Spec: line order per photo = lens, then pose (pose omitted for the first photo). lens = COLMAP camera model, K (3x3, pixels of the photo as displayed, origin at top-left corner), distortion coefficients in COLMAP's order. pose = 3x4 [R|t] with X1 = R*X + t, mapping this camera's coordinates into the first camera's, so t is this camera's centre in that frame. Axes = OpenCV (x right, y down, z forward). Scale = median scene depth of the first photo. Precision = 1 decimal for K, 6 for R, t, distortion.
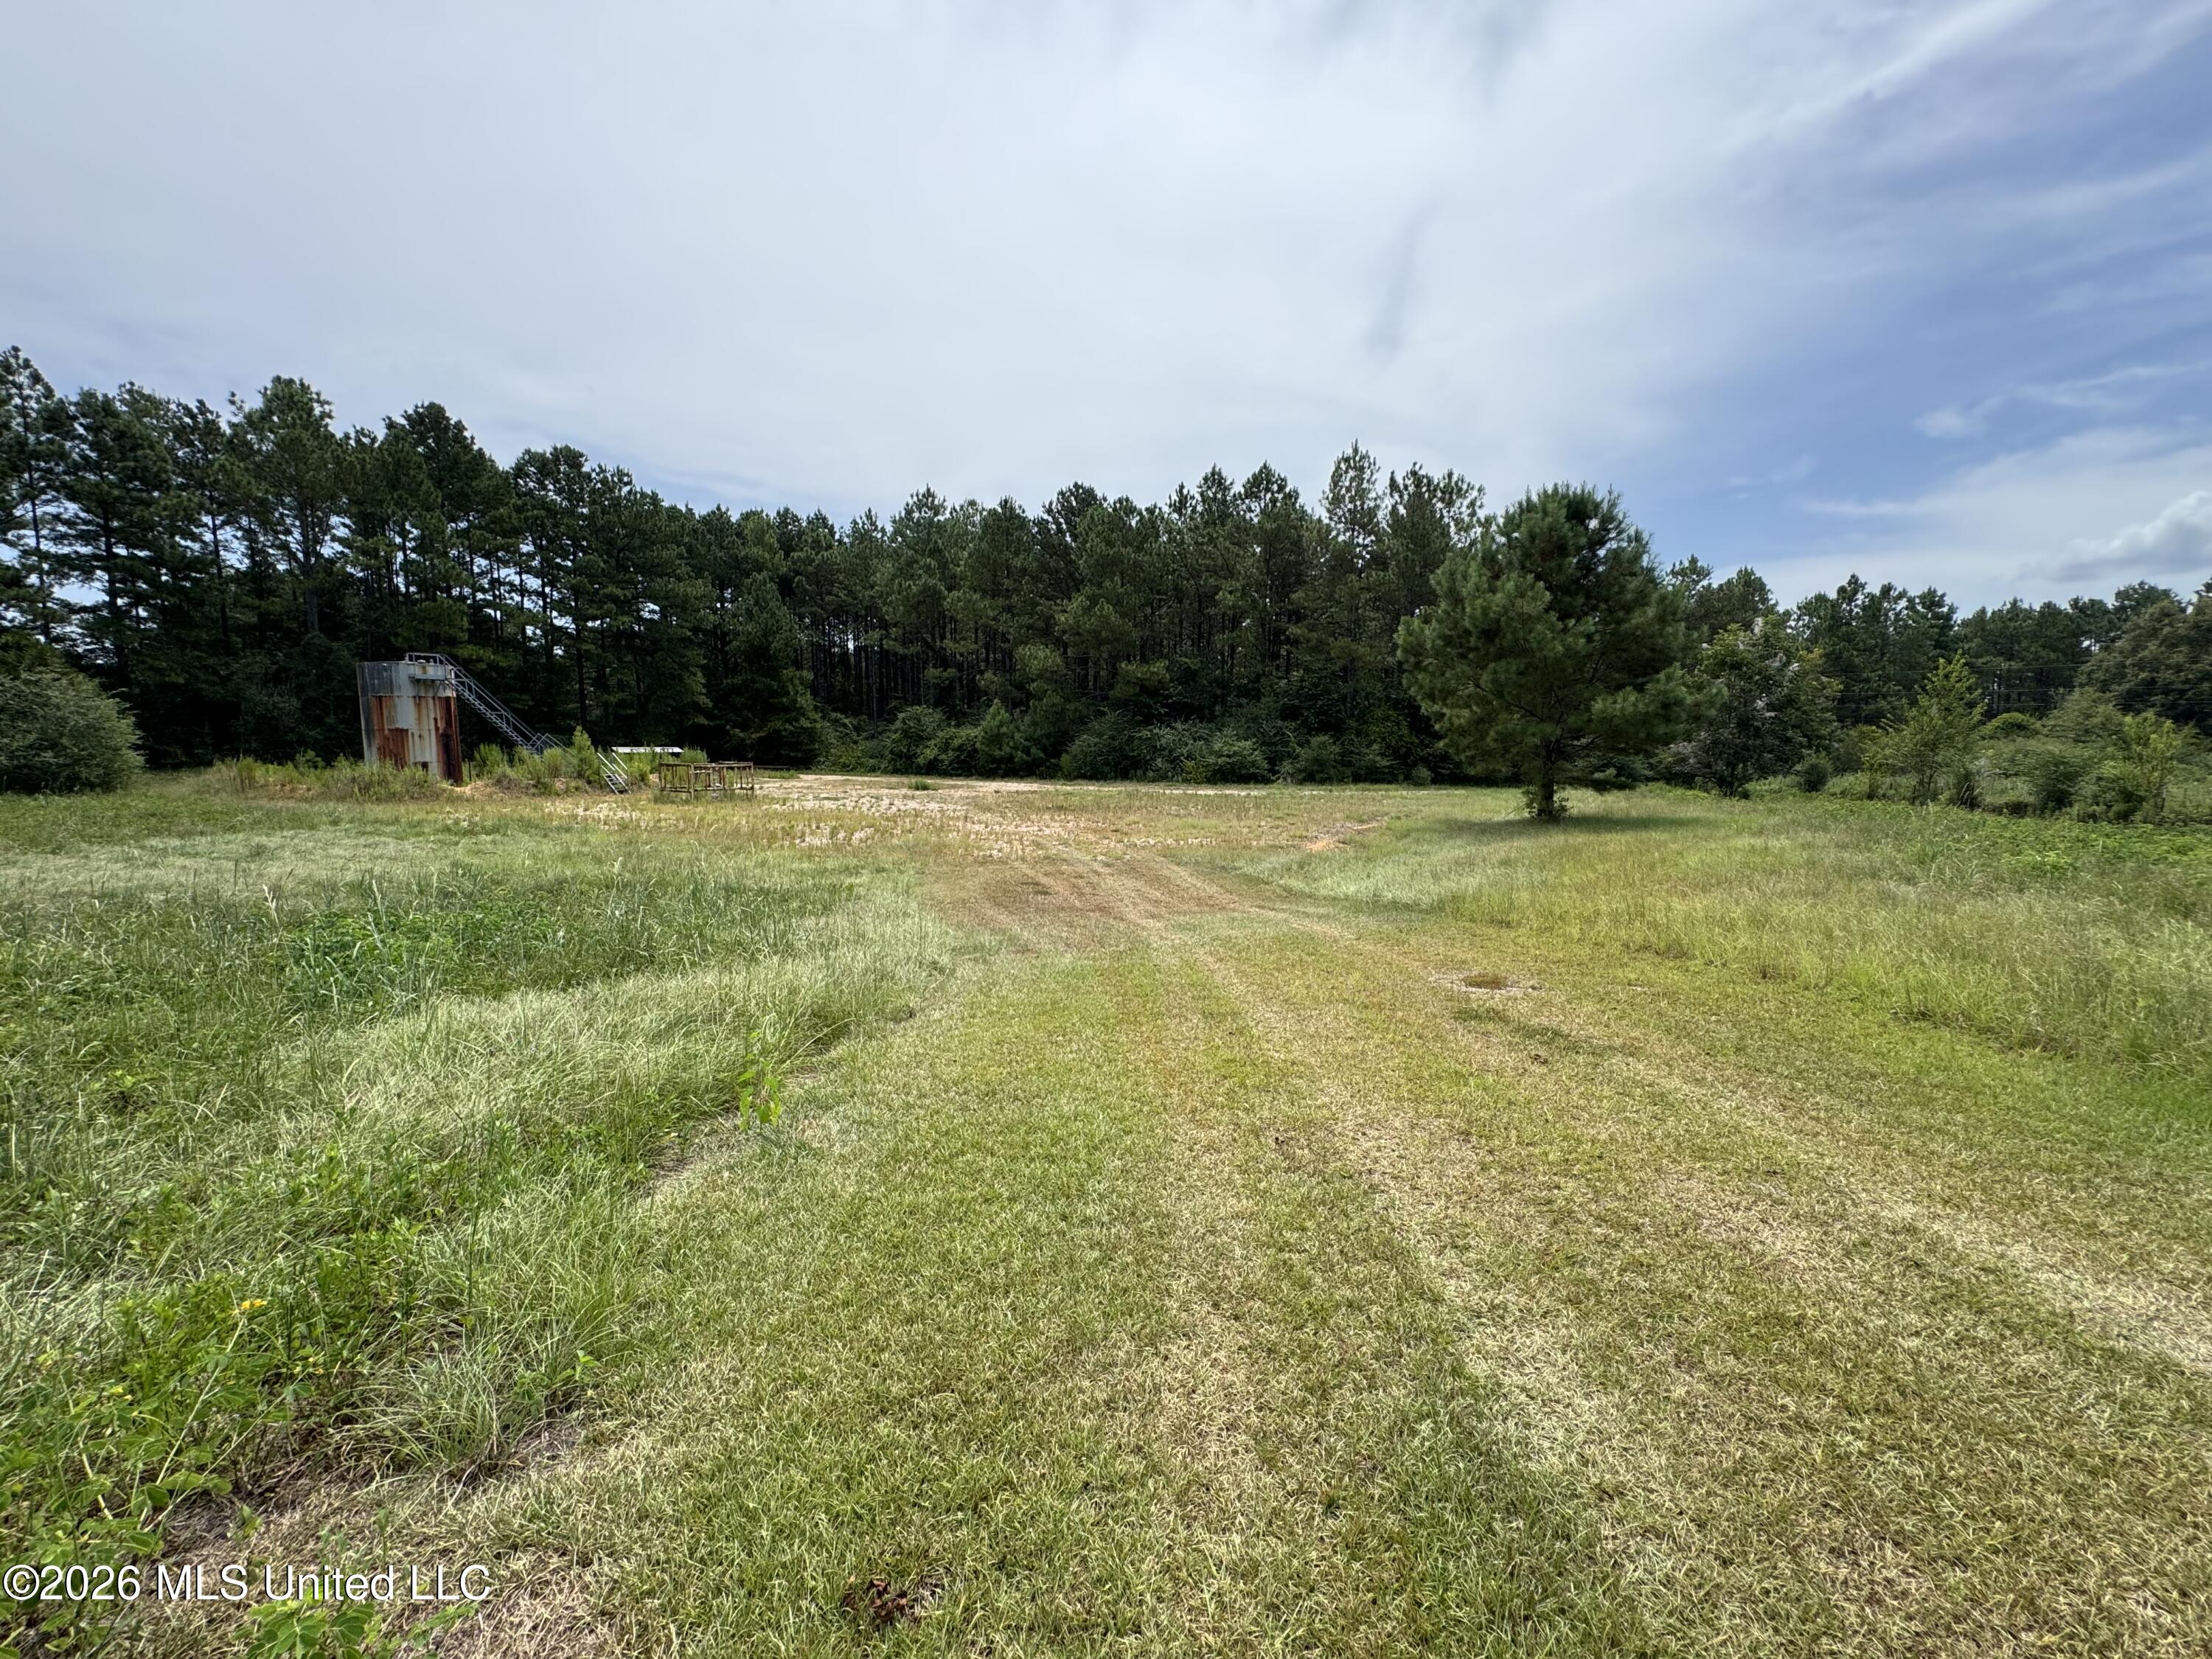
lens RADIAL K [[882.5, 0, 1104.7], [0, 882.5, 826.5], [0, 0, 1]] dist [-0.003100, 0.000555]
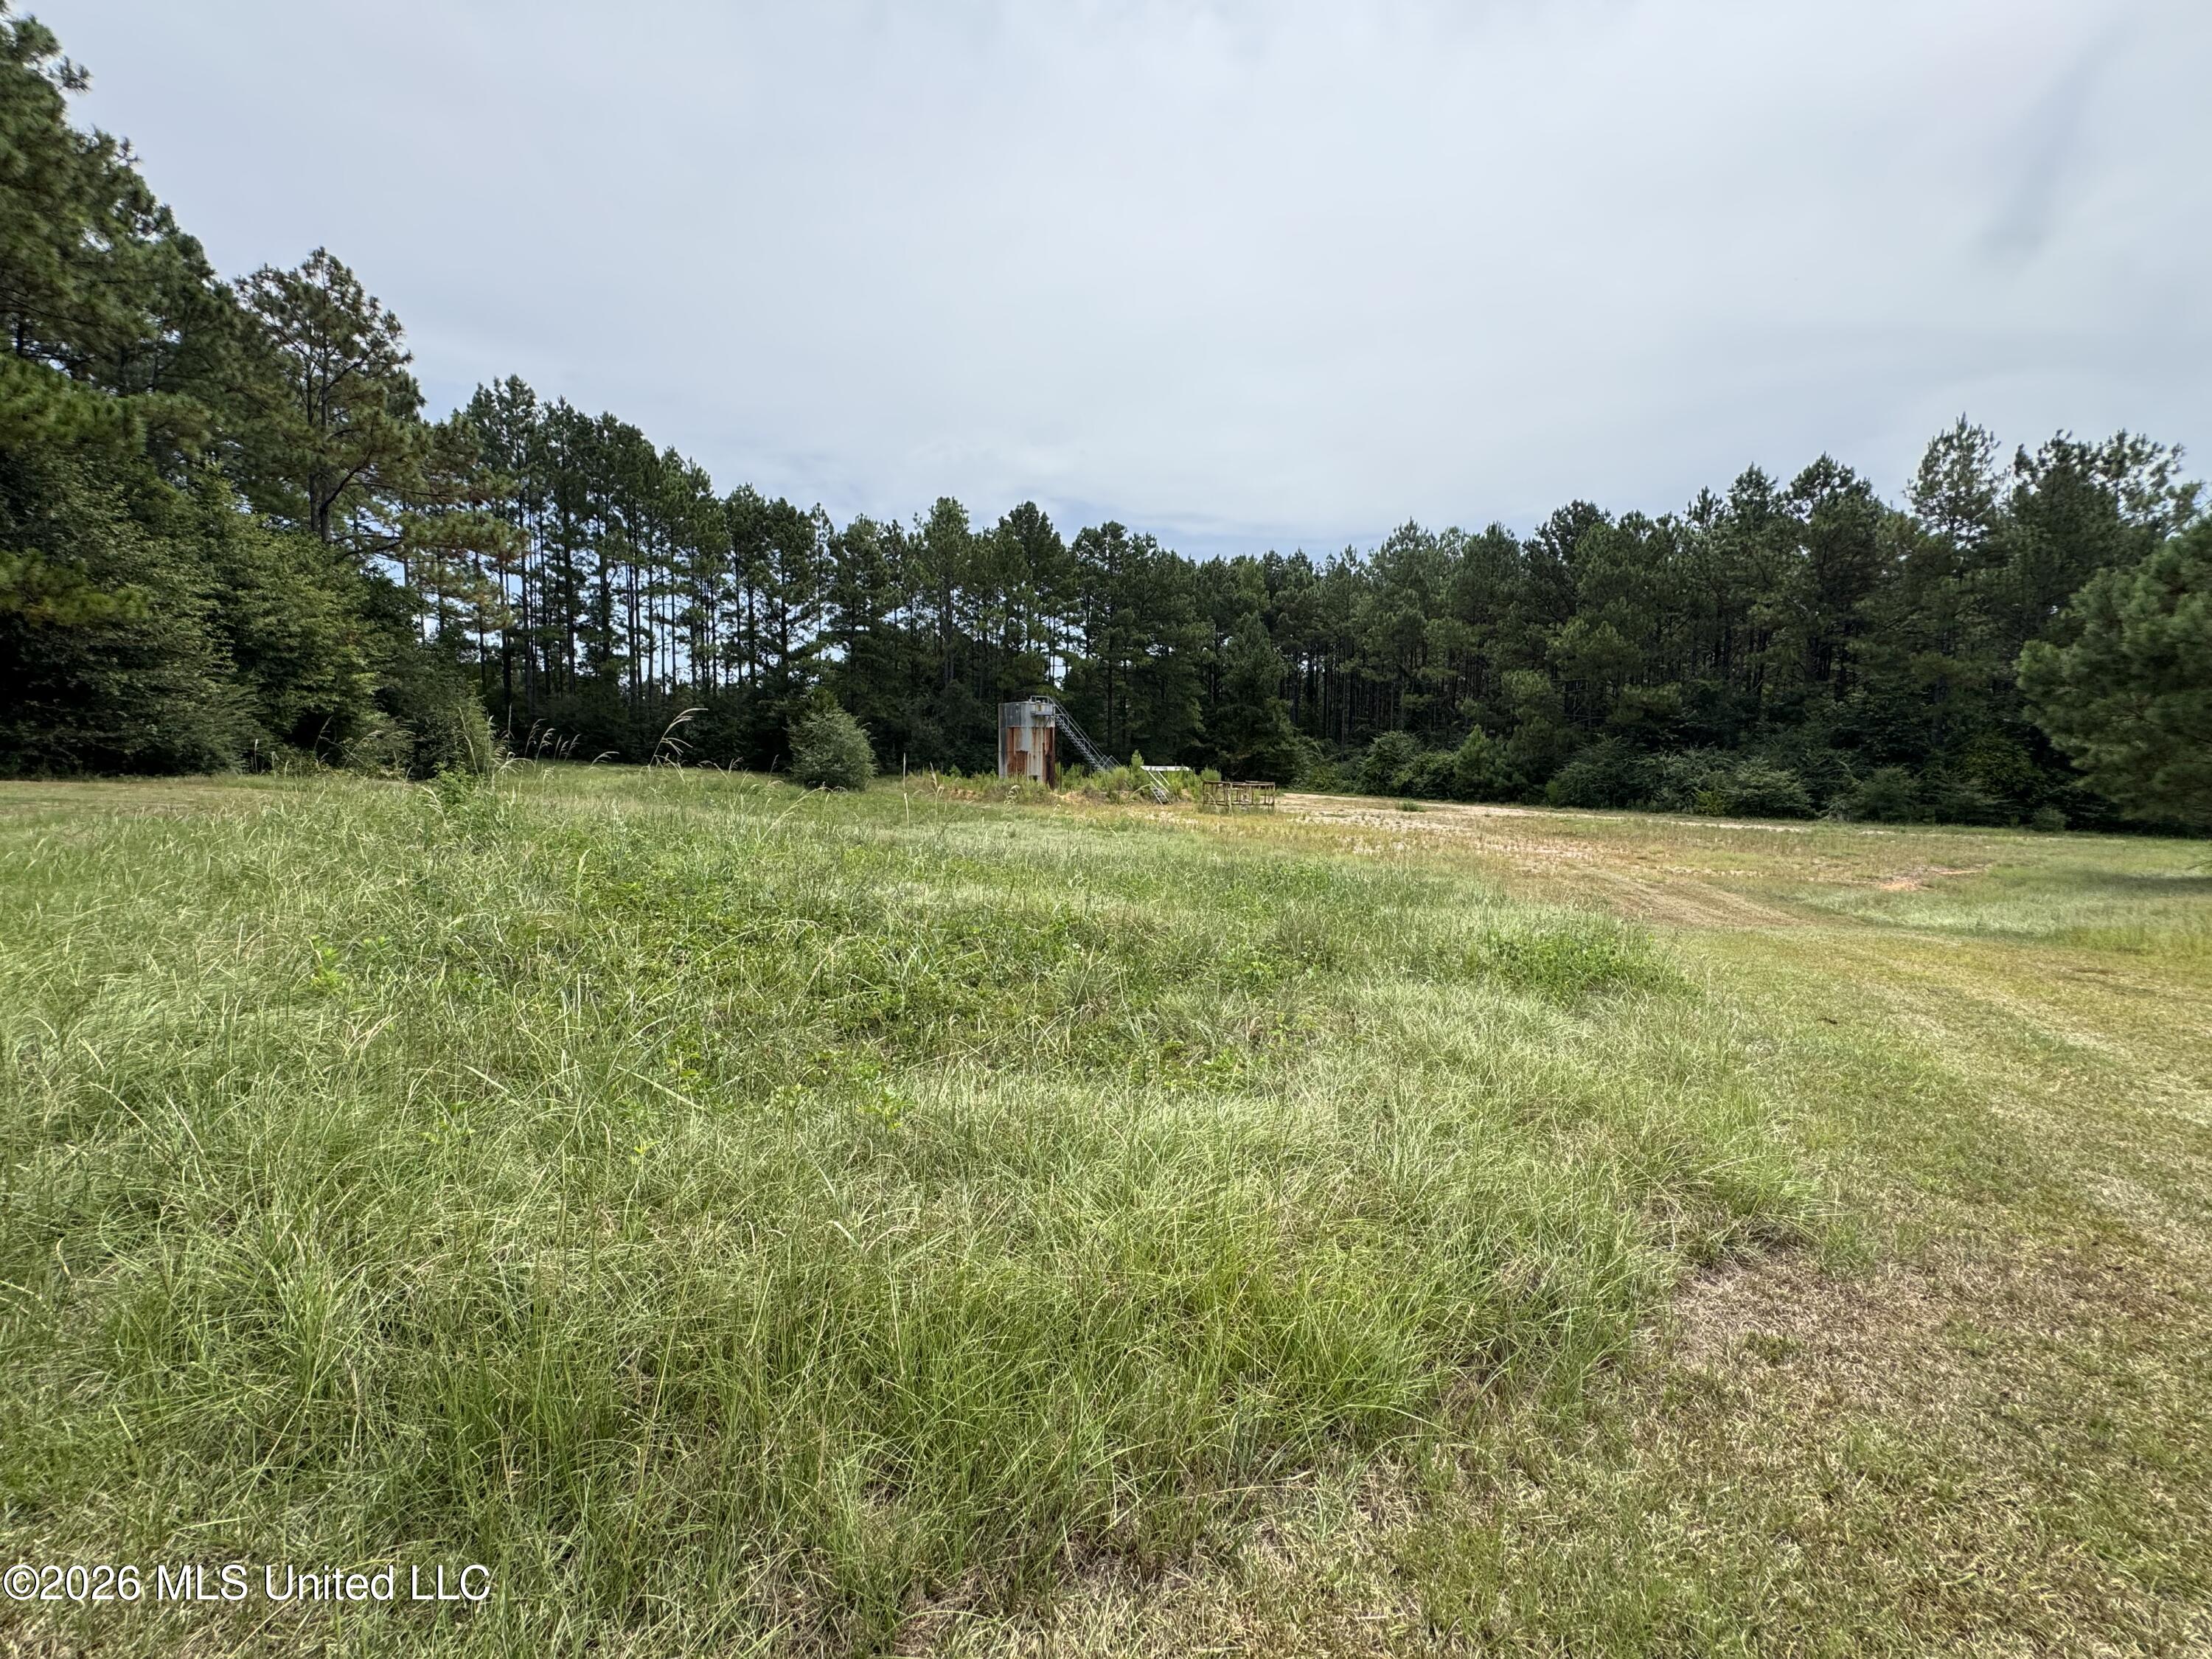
lens RADIAL K [[882.5, 0, 1101.8], [0, 882.5, 828.6], [0, 0, 1]] dist [-0.003100, 0.000555]
pose [[0.886342, 0.050234, -0.460298, -0.034845], [-0.059161, 0.998236, -0.004979, 0.005929], [0.459236, 0.031645, 0.887751, -0.102424]]
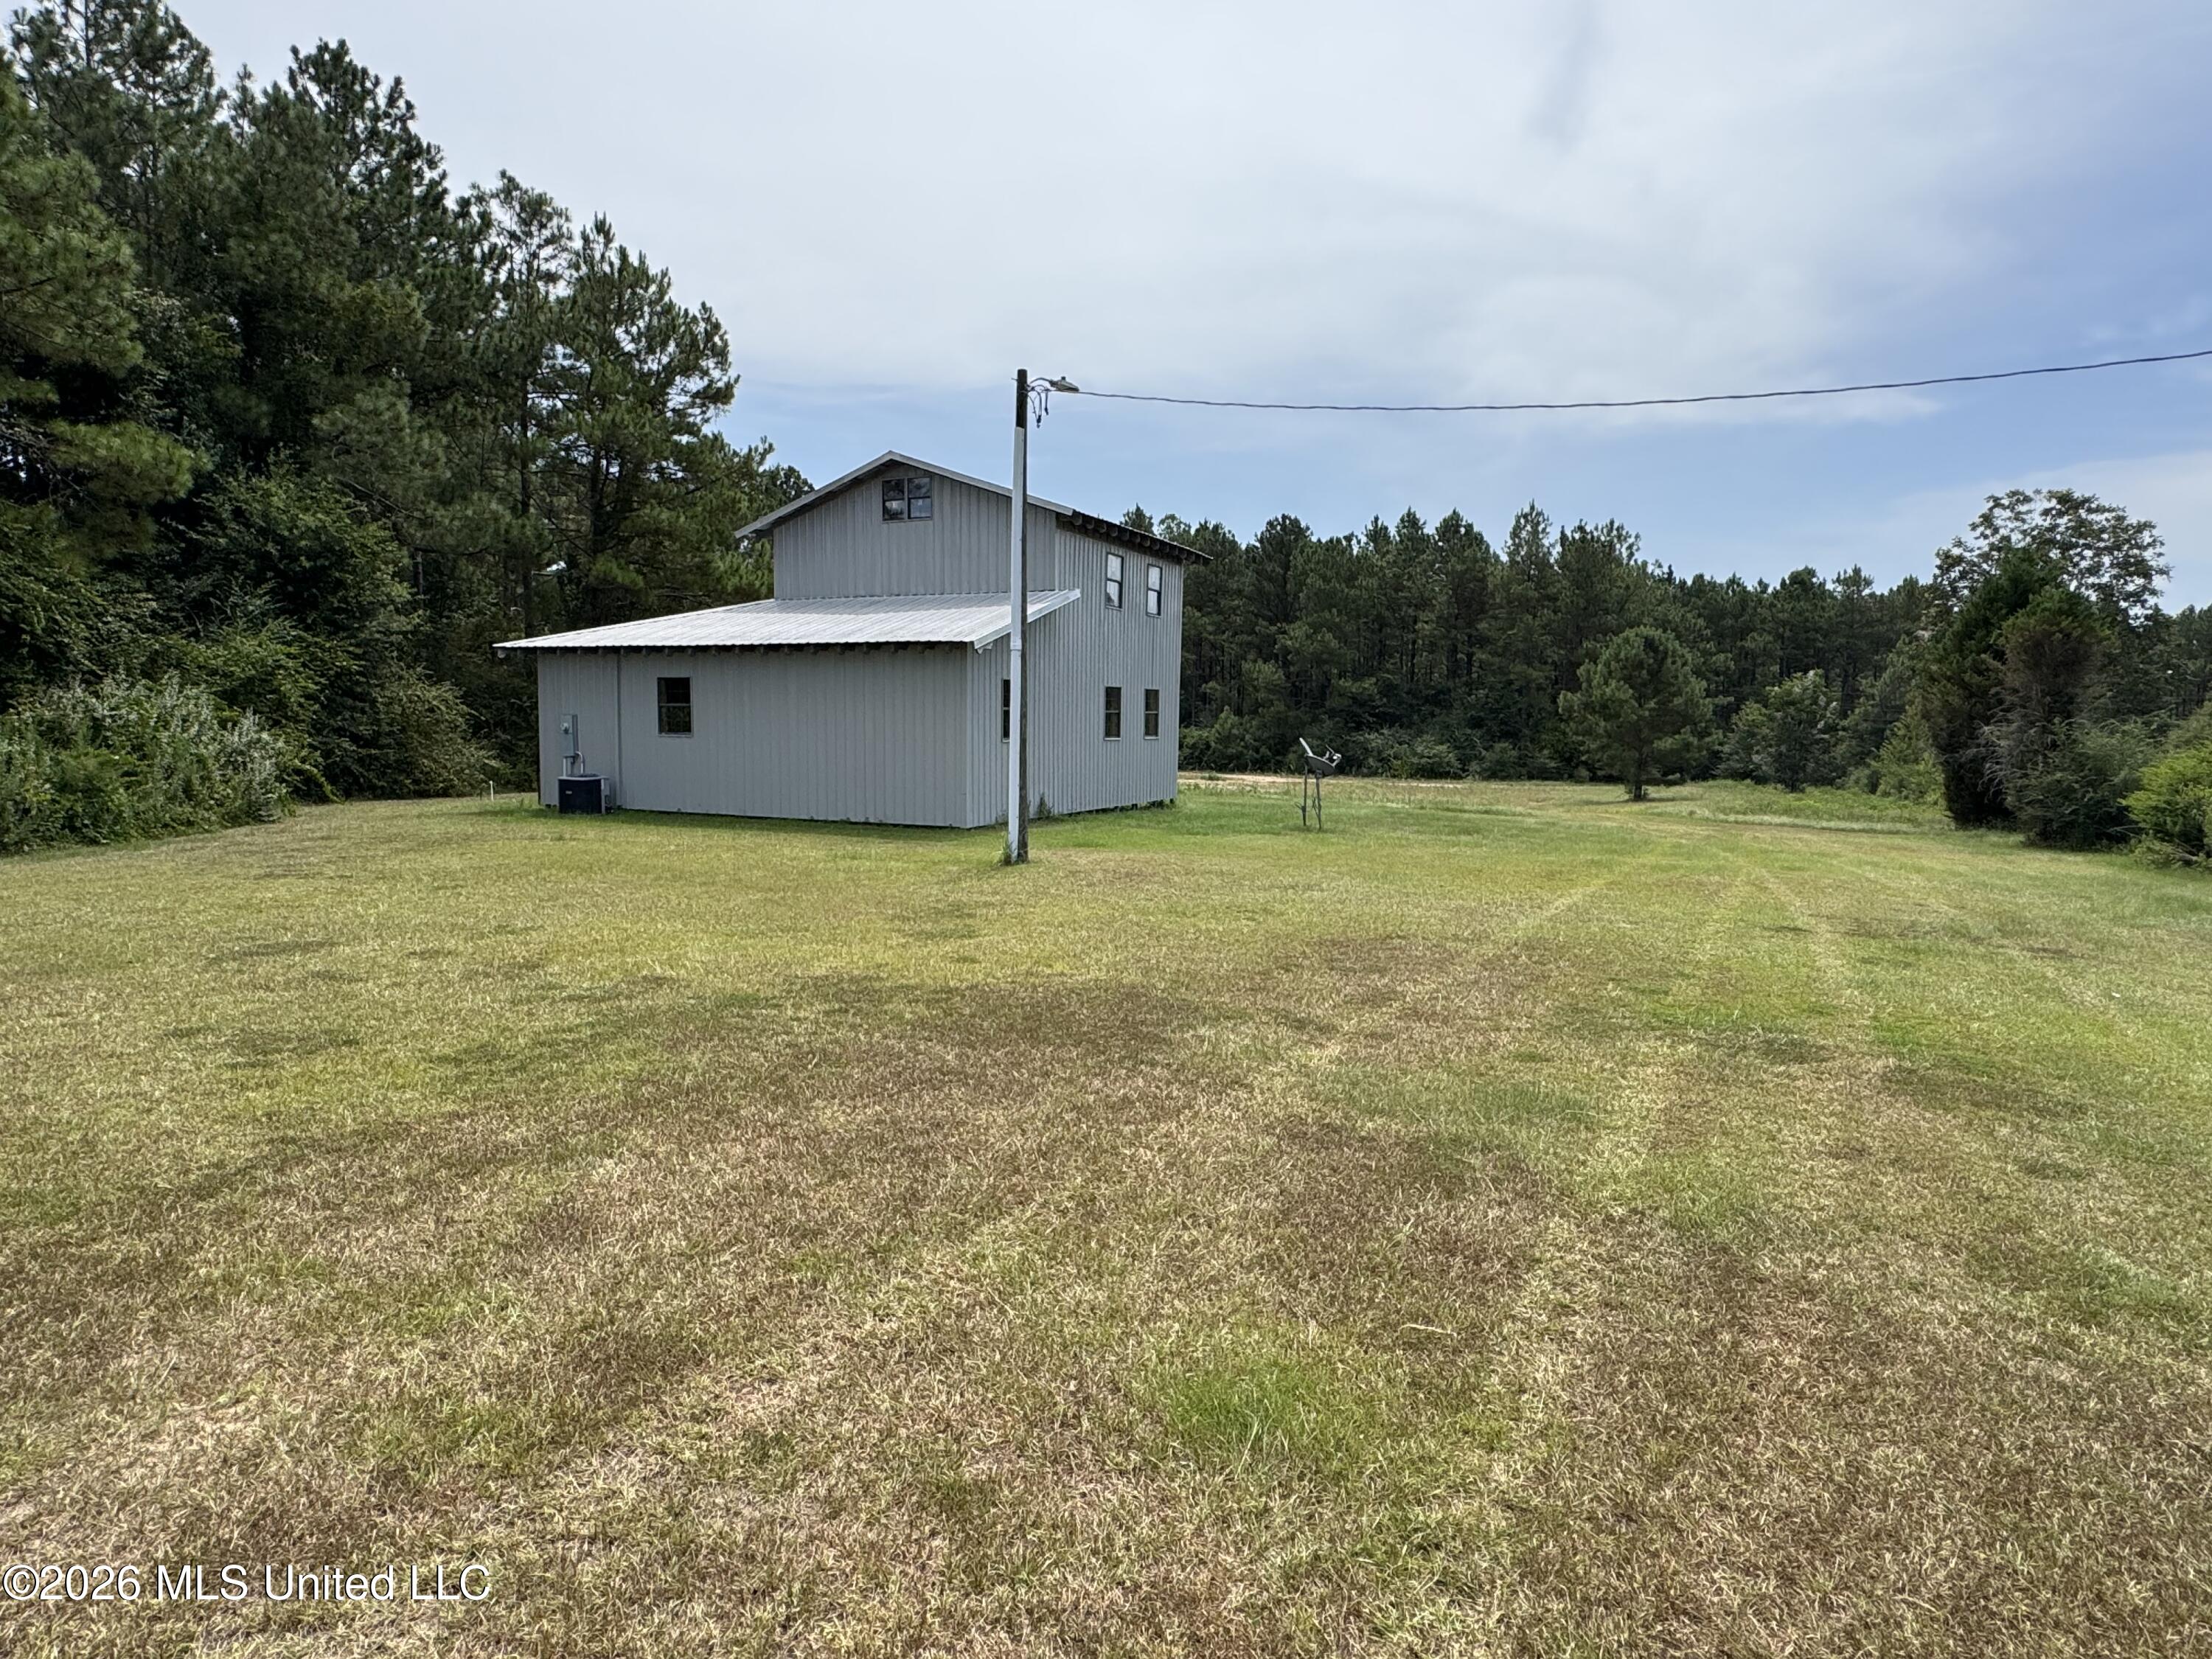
lens RADIAL K [[1302.1, 0, 1101.7], [0, 1302.1, 837.3], [0, 0, 1]] dist [-0.001313, -0.000385]
pose [[0.999546, 0.014606, -0.026341, -0.260279], [-0.014697, 0.999887, -0.003286, 0.045065], [0.026290, 0.003671, 0.999648, -0.825143]]
